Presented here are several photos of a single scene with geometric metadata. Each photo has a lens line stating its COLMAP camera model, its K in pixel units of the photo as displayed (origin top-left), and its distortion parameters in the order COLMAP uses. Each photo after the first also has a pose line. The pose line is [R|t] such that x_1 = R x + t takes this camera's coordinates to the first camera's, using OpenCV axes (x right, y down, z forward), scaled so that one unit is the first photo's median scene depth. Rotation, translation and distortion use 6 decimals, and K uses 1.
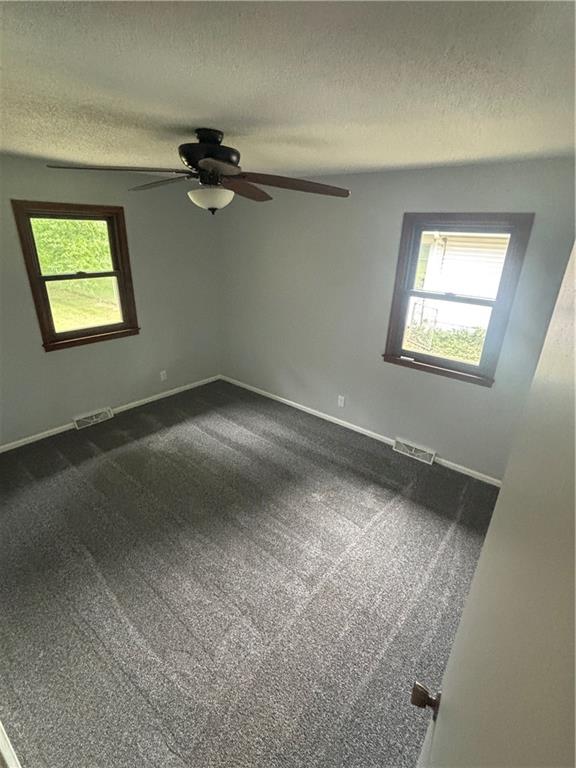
lens RADIAL K [[374.9, 0, 292.3], [0, 374.9, 384.4], [0, 0, 1]] dist [-0.005457, -0.000715]
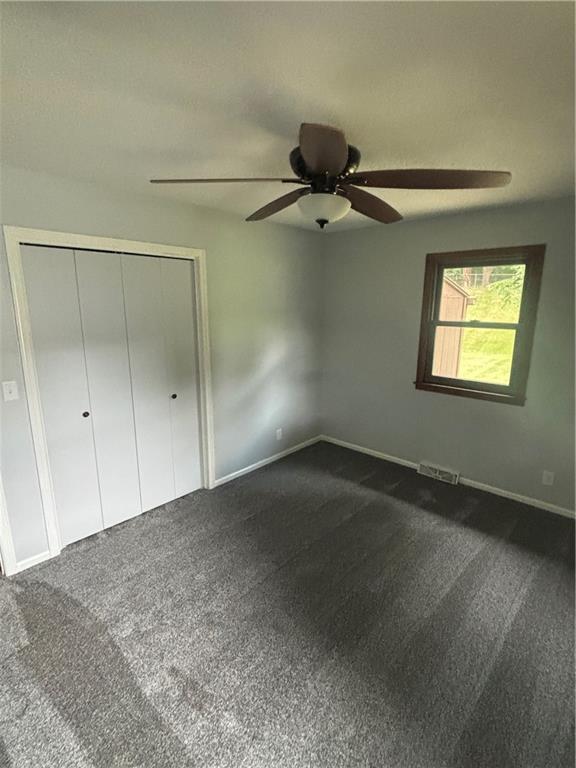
lens RADIAL K [[374.9, 0, 289.1], [0, 374.9, 385.0], [0, 0, 1]] dist [-0.005457, -0.000715]
pose [[-0.062462, 0.185275, -0.980699, 0.391697], [-0.382322, 0.903222, 0.194989, -0.158572], [0.921916, 0.387122, 0.014417, 0.615251]]
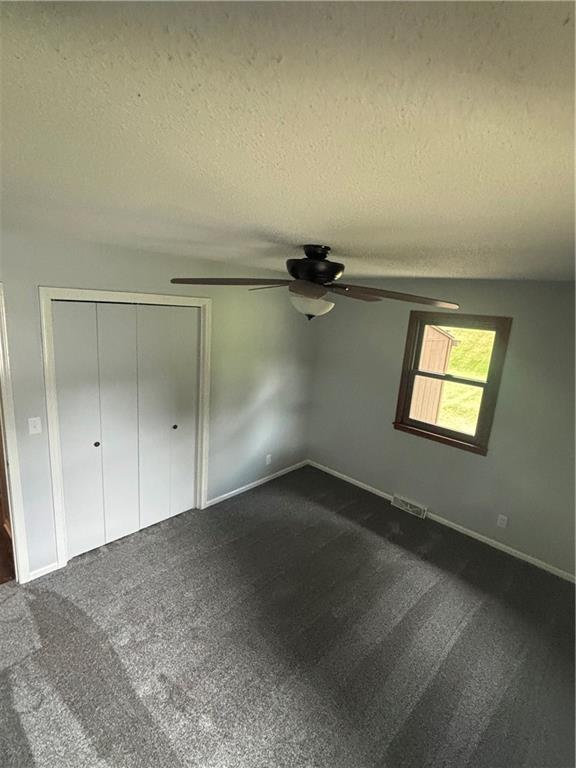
lens RADIAL K [[374.9, 0, 291.3], [0, 374.9, 386.4], [0, 0, 1]] dist [-0.005457, -0.000715]
pose [[-0.063288, 0.186267, -0.980459, 0.471329], [-0.444369, 0.874407, 0.194804, -0.275136], [0.893605, 0.448015, 0.027432, 0.587425]]
